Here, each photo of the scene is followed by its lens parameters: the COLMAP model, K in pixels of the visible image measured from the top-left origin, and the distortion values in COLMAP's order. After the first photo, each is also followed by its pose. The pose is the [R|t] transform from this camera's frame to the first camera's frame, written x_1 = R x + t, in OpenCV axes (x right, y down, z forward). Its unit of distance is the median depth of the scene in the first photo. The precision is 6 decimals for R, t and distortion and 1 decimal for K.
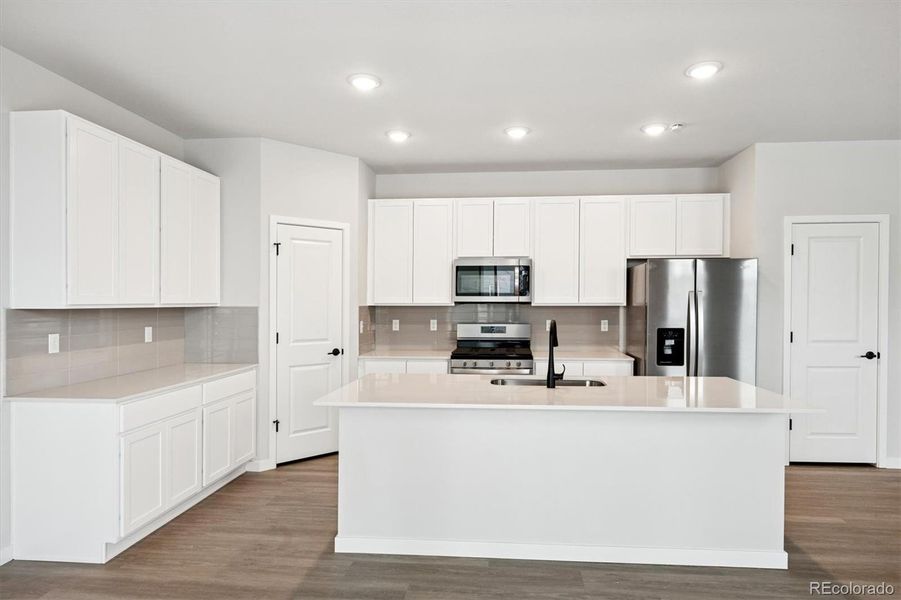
lens RADIAL K [[516.5, 0, 470.0], [0, 516.5, 307.1], [0, 0, 1]] dist [-0.003648, -0.000361]
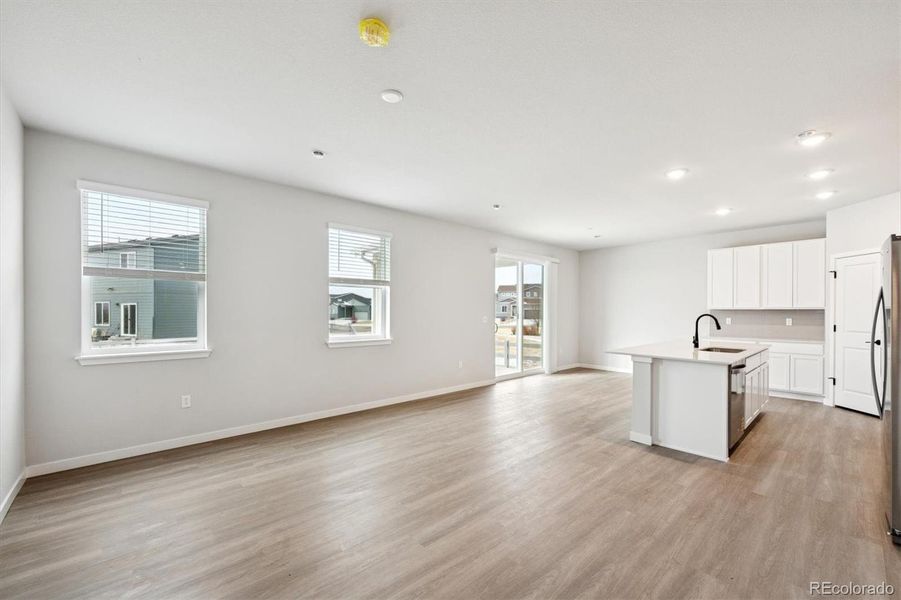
lens RADIAL K [[367.2, 0, 458.0], [0, 367.2, 313.7], [0, 0, 1]] dist [-0.002979, -0.000218]
pose [[-0.680665, 0.004091, -0.732583, 1.263319], [-0.008396, 0.999875, 0.013384, 0.008046], [0.732547, 0.015261, -0.680546, 0.886219]]
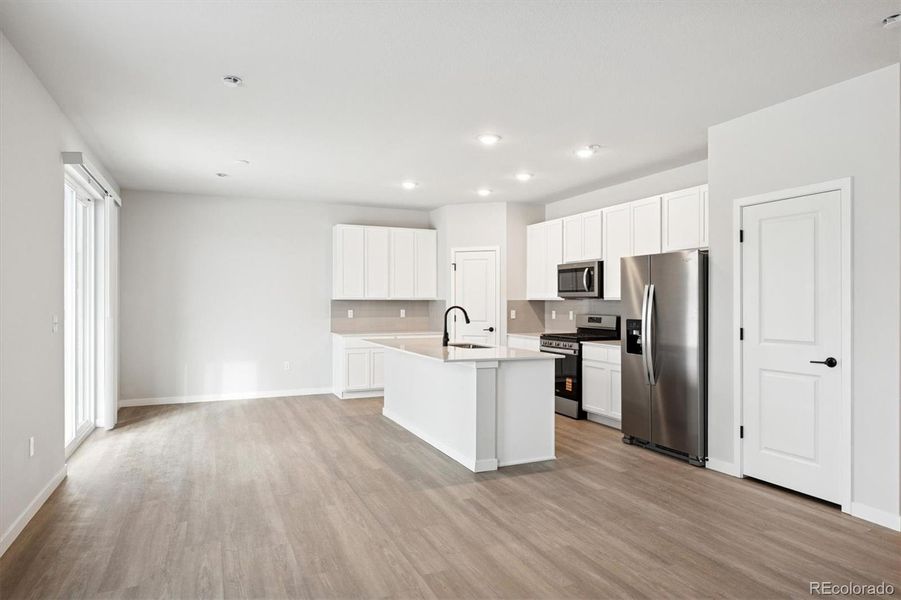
lens RADIAL K [[553.7, 0, 453.7], [0, 553.7, 301.5], [0, 0, 1]] dist [-0.000007, 0.000132]
pose [[0.481832, 0.001226, -0.876263, 1.208340], [-0.010763, 0.999932, -0.004519, 0.012190], [0.876198, 0.011609, 0.481812, 0.100452]]
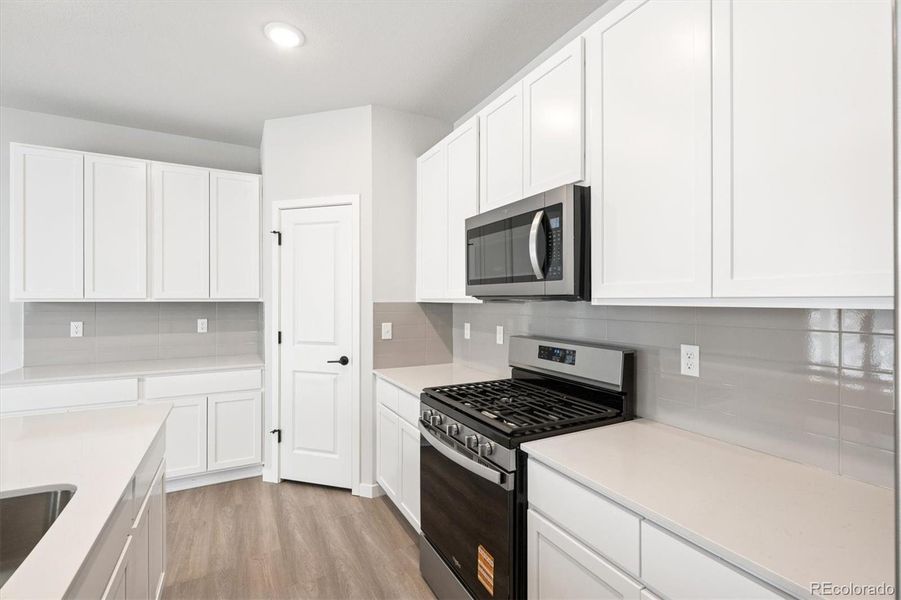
lens RADIAL K [[403.7, 0, 450.5], [0, 403.7, 300.0], [0, 0, 1]] dist [-0.001014, -0.000064]
pose [[0.535720, 0.001055, -0.844395, 0.362750], [-0.009395, 0.999945, -0.004711, -0.004089], [0.844343, 0.010457, 0.535700, 0.849039]]
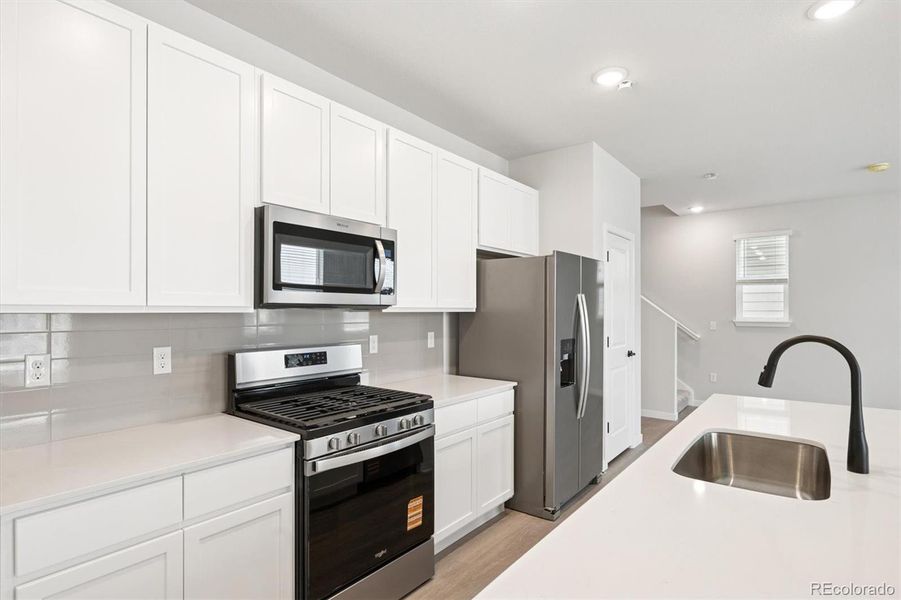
lens RADIAL K [[459.4, 0, 454.3], [0, 459.4, 309.5], [0, 0, 1]] dist [-0.001672, -0.000104]
pose [[0.549615, 0.002694, 0.835414, -0.300302], [0.005992, 0.999956, -0.007166, -0.001462], [-0.835397, 0.008944, 0.549575, 0.741444]]
